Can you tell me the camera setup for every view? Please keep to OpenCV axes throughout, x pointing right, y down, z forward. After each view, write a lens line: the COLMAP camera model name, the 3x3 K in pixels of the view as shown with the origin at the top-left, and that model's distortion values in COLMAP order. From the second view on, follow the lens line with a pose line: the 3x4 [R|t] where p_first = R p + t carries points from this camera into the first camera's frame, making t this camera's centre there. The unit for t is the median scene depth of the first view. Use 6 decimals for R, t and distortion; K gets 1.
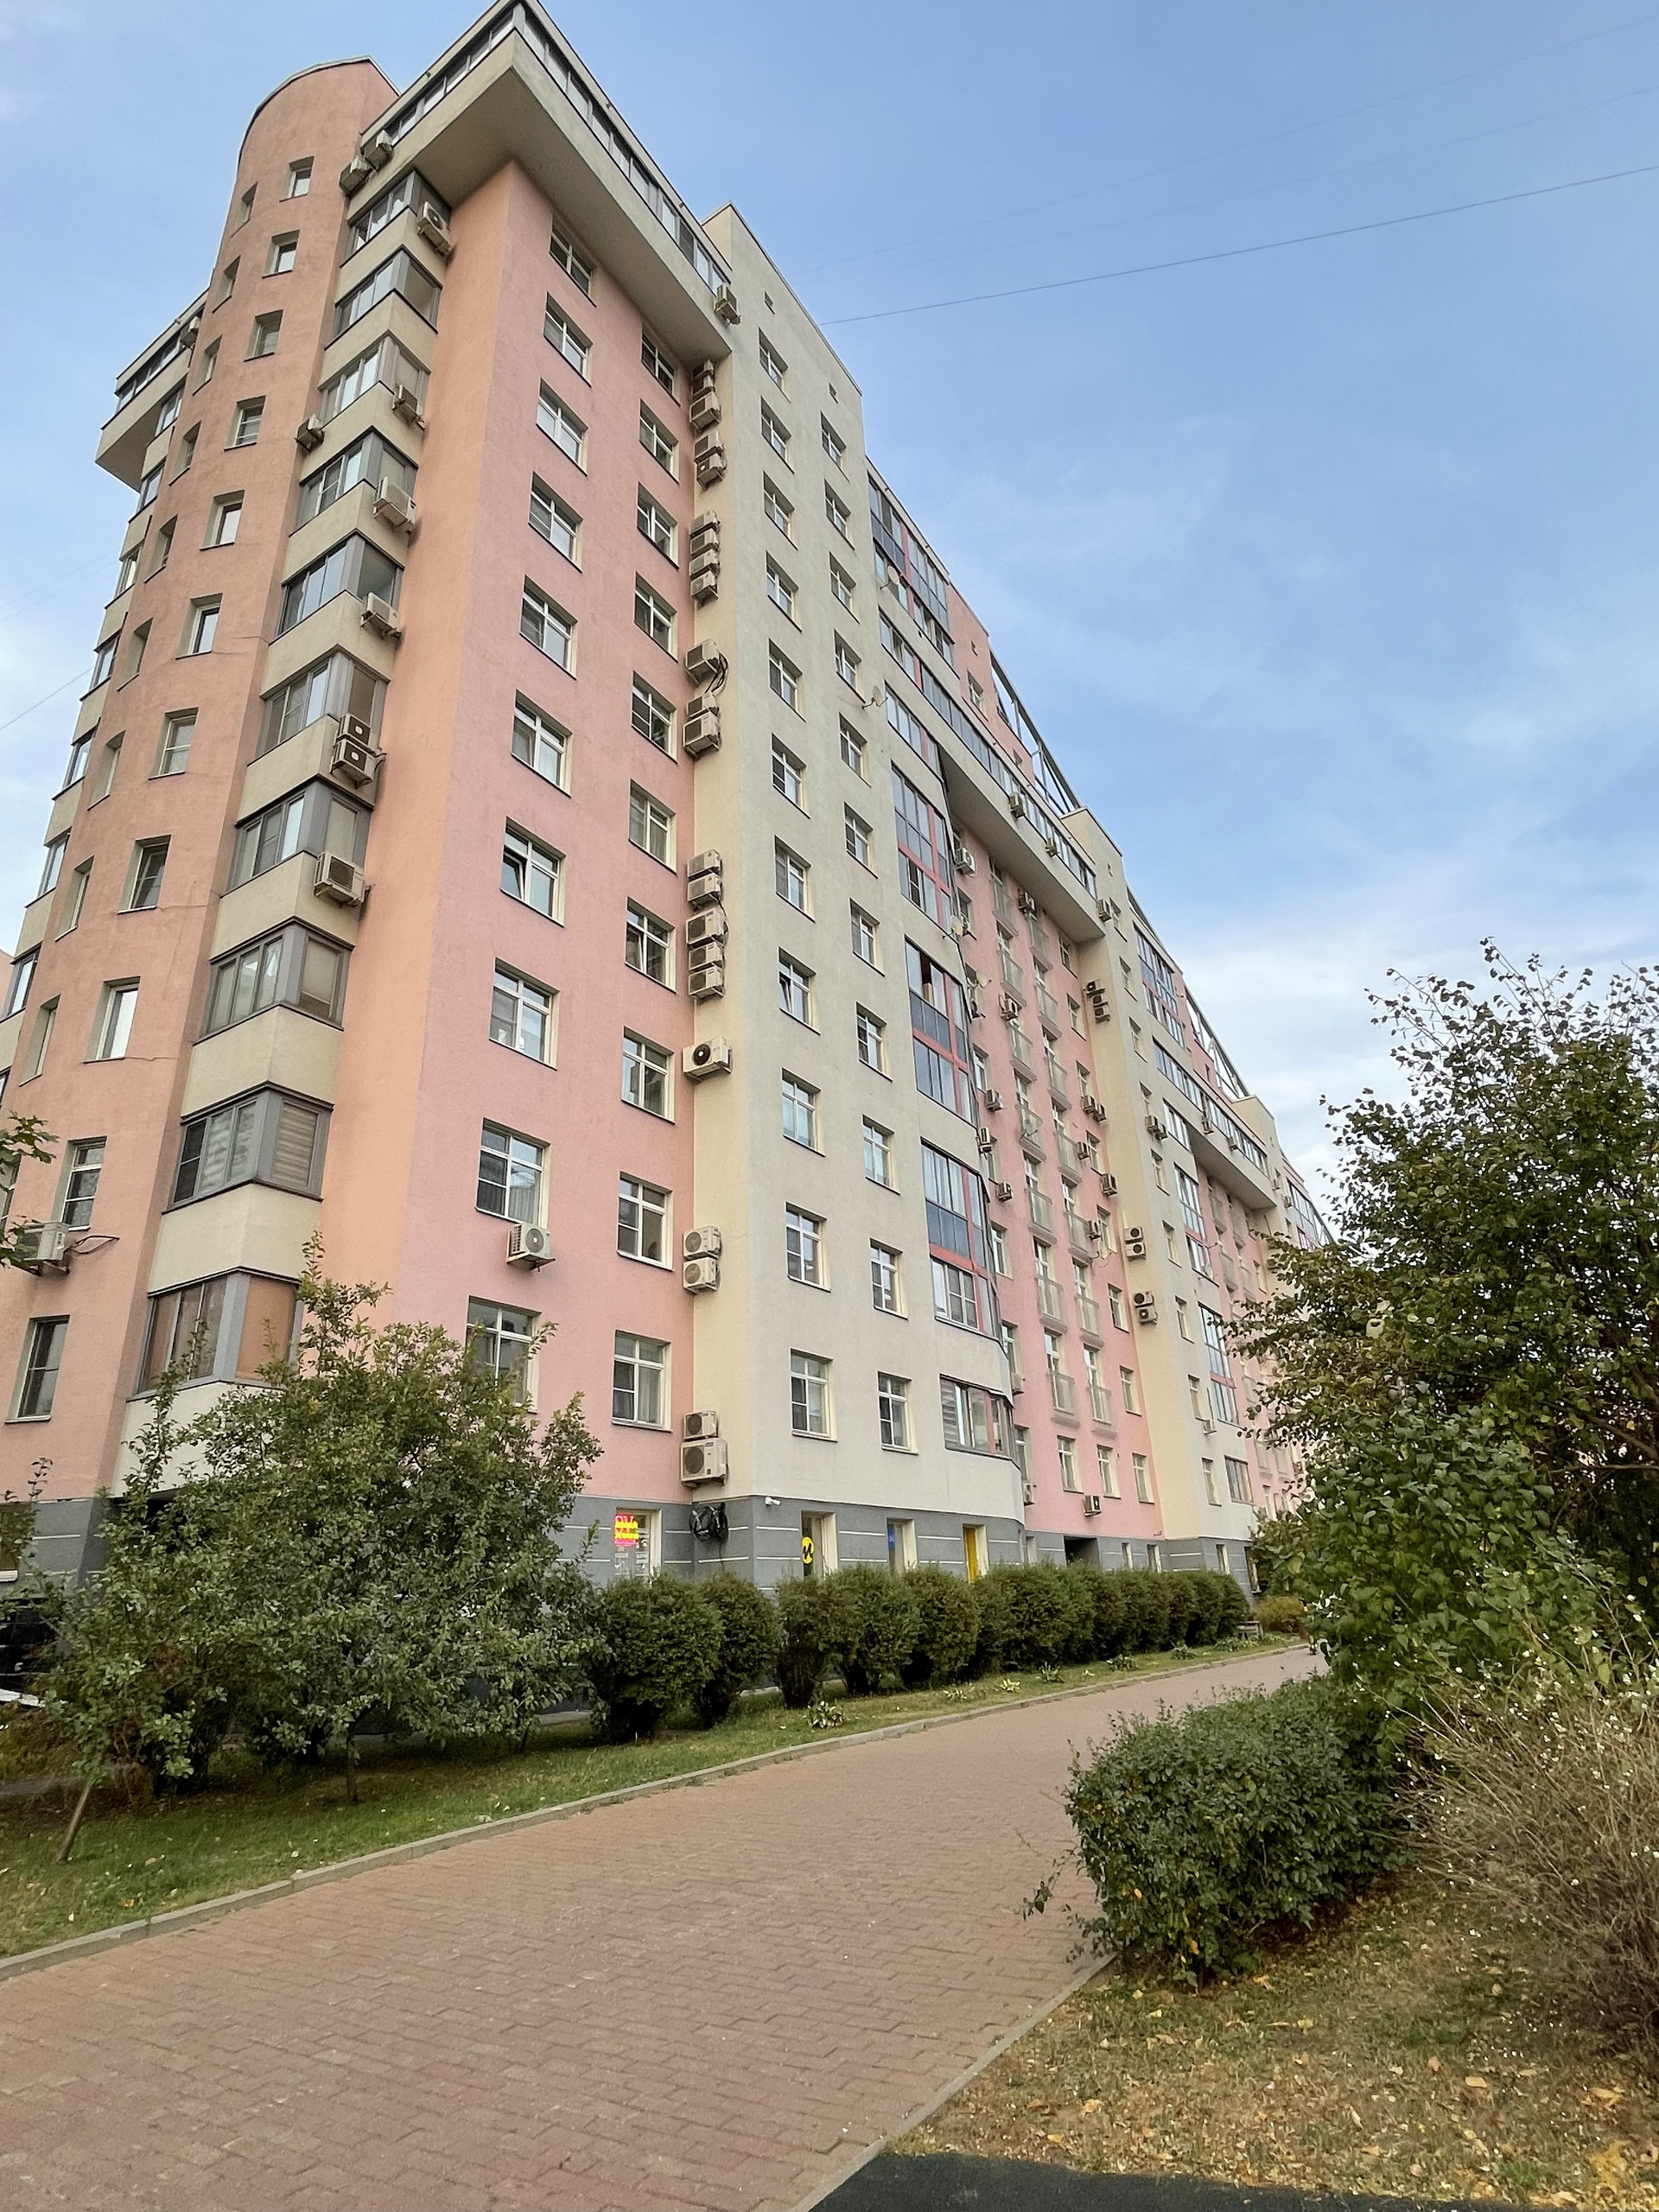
lens RADIAL K [[1178.0, 0, 839.9], [0, 1178.0, 1105.4], [0, 0, 1]] dist [0.003939, 0.000580]
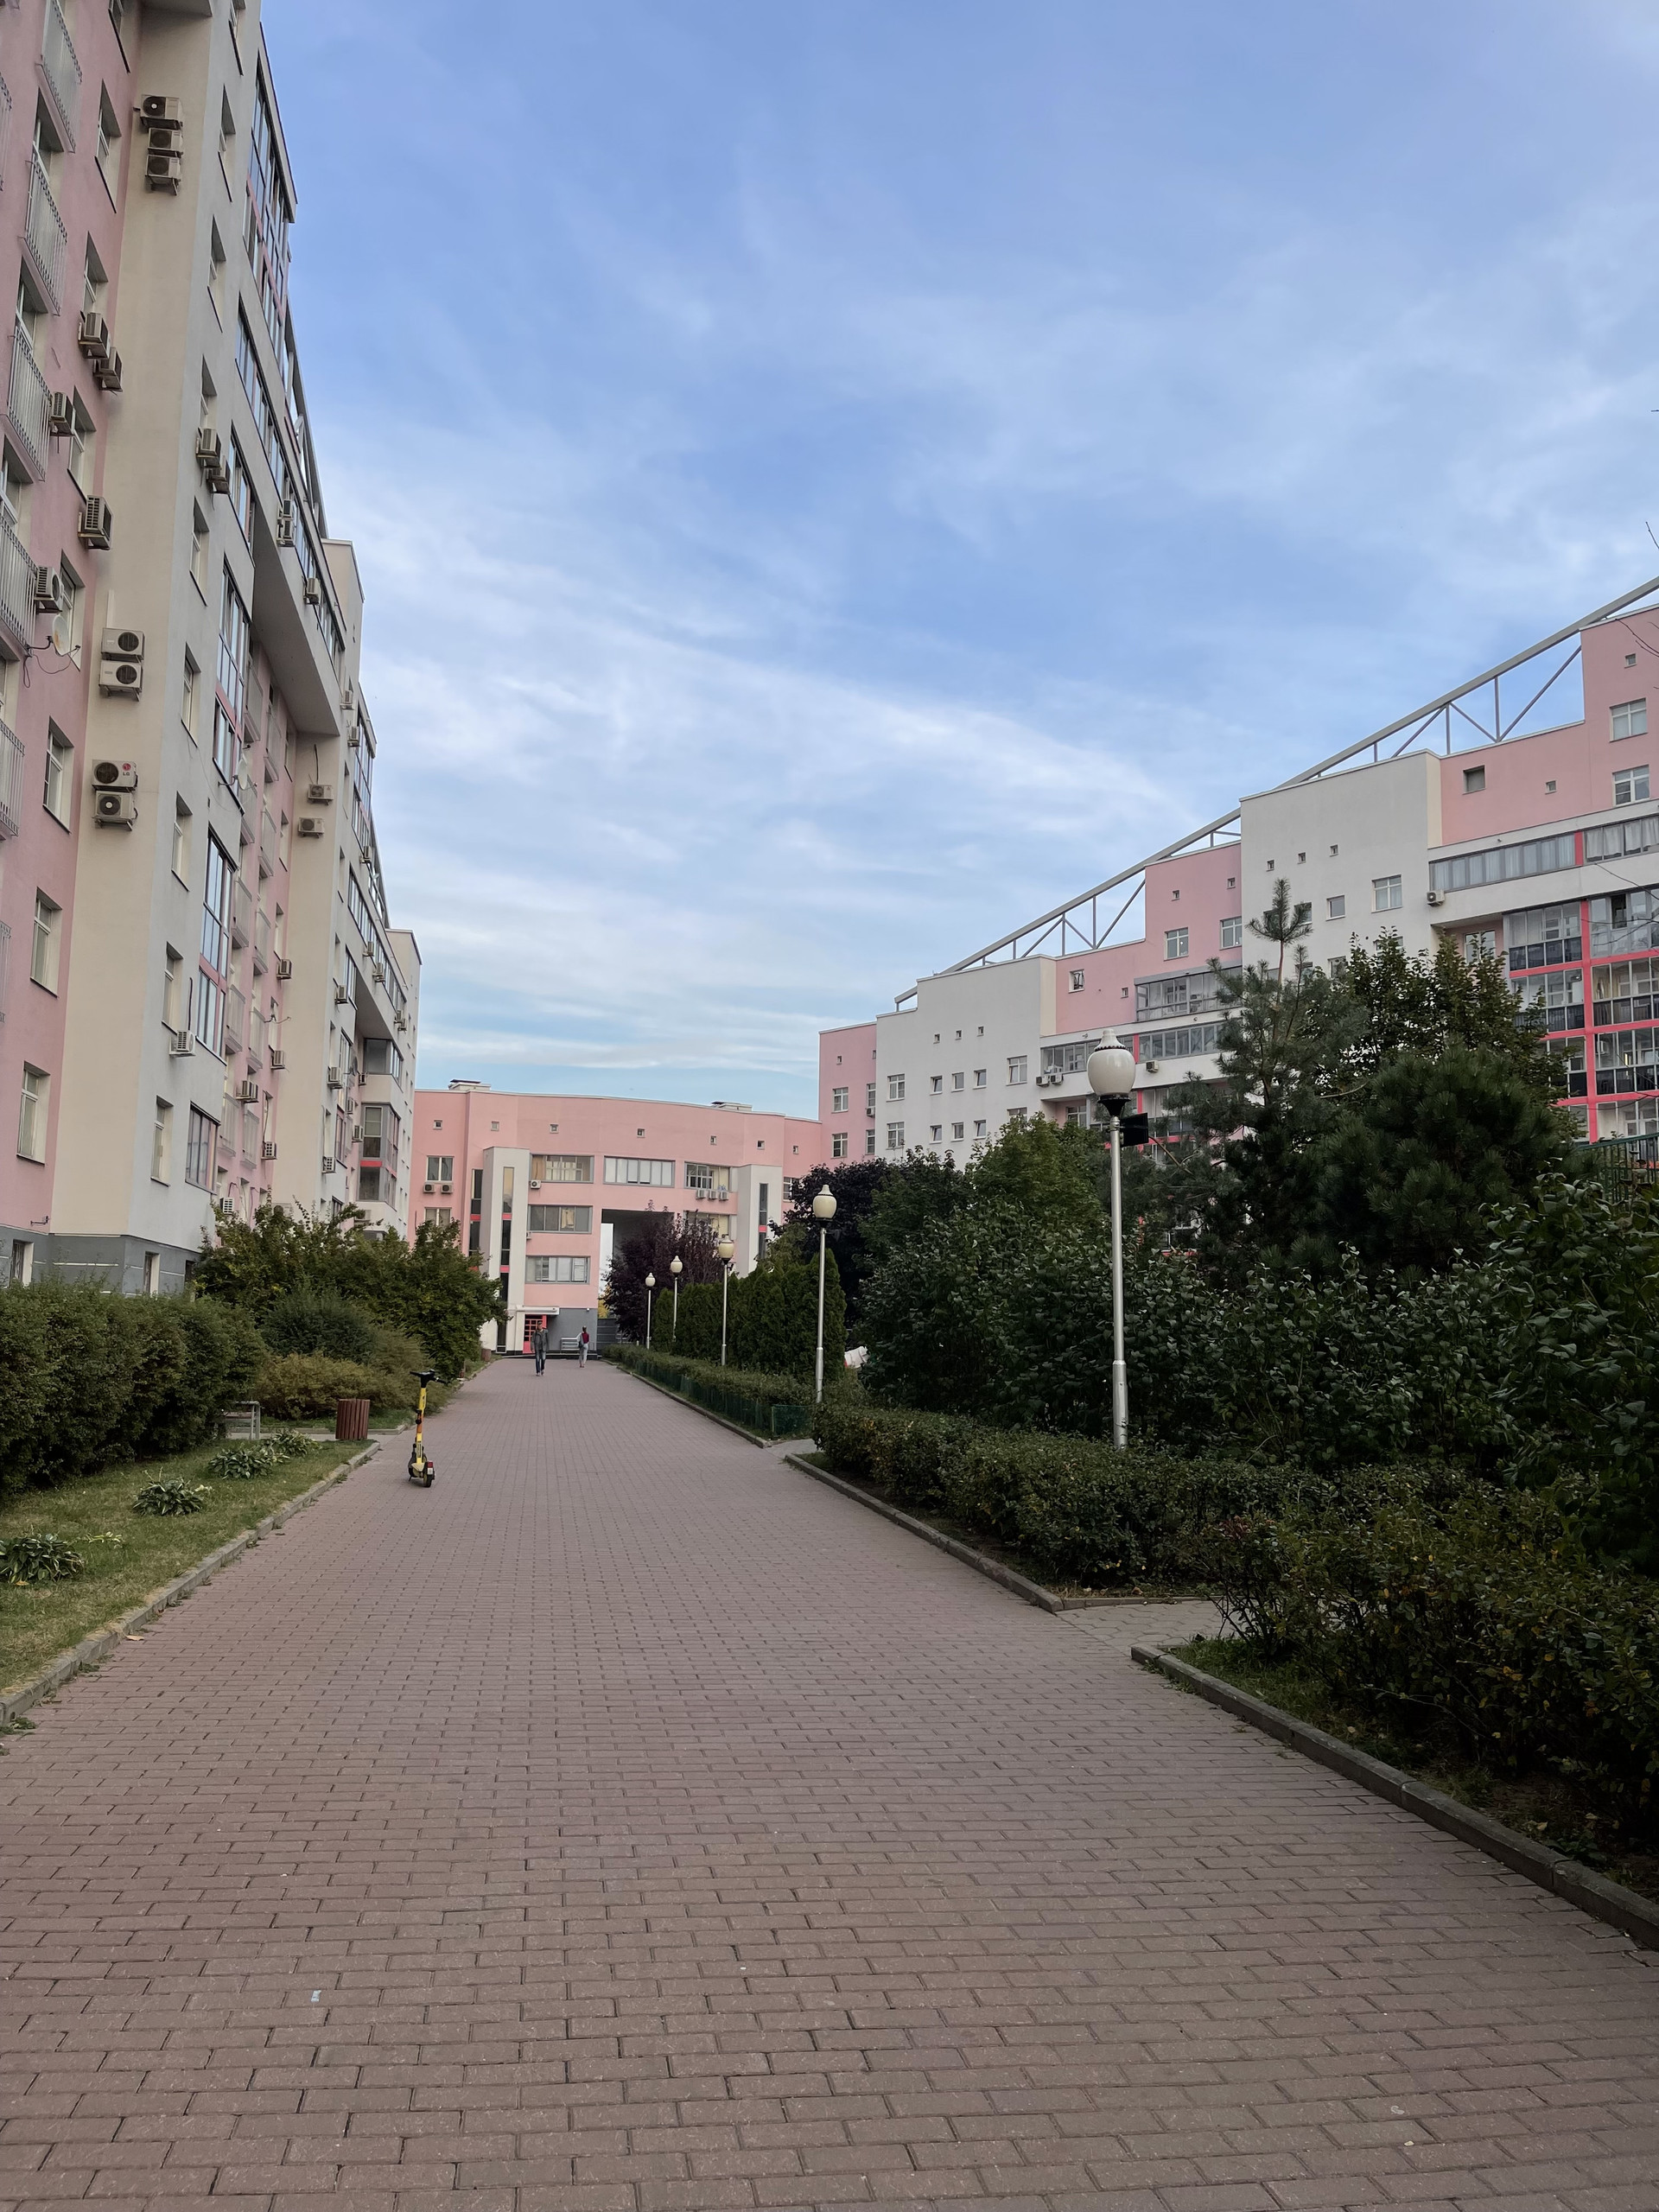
lens RADIAL K [[1624.9, 0, 830.7], [0, 1624.9, 1120.7], [0, 0, 1]] dist [0.001793, -0.016685]
pose [[0.730564, 0.138603, 0.668630, 0.041808], [-0.308038, 0.940785, 0.141552, 0.109612], [-0.609417, -0.309376, 0.729998, 0.273391]]
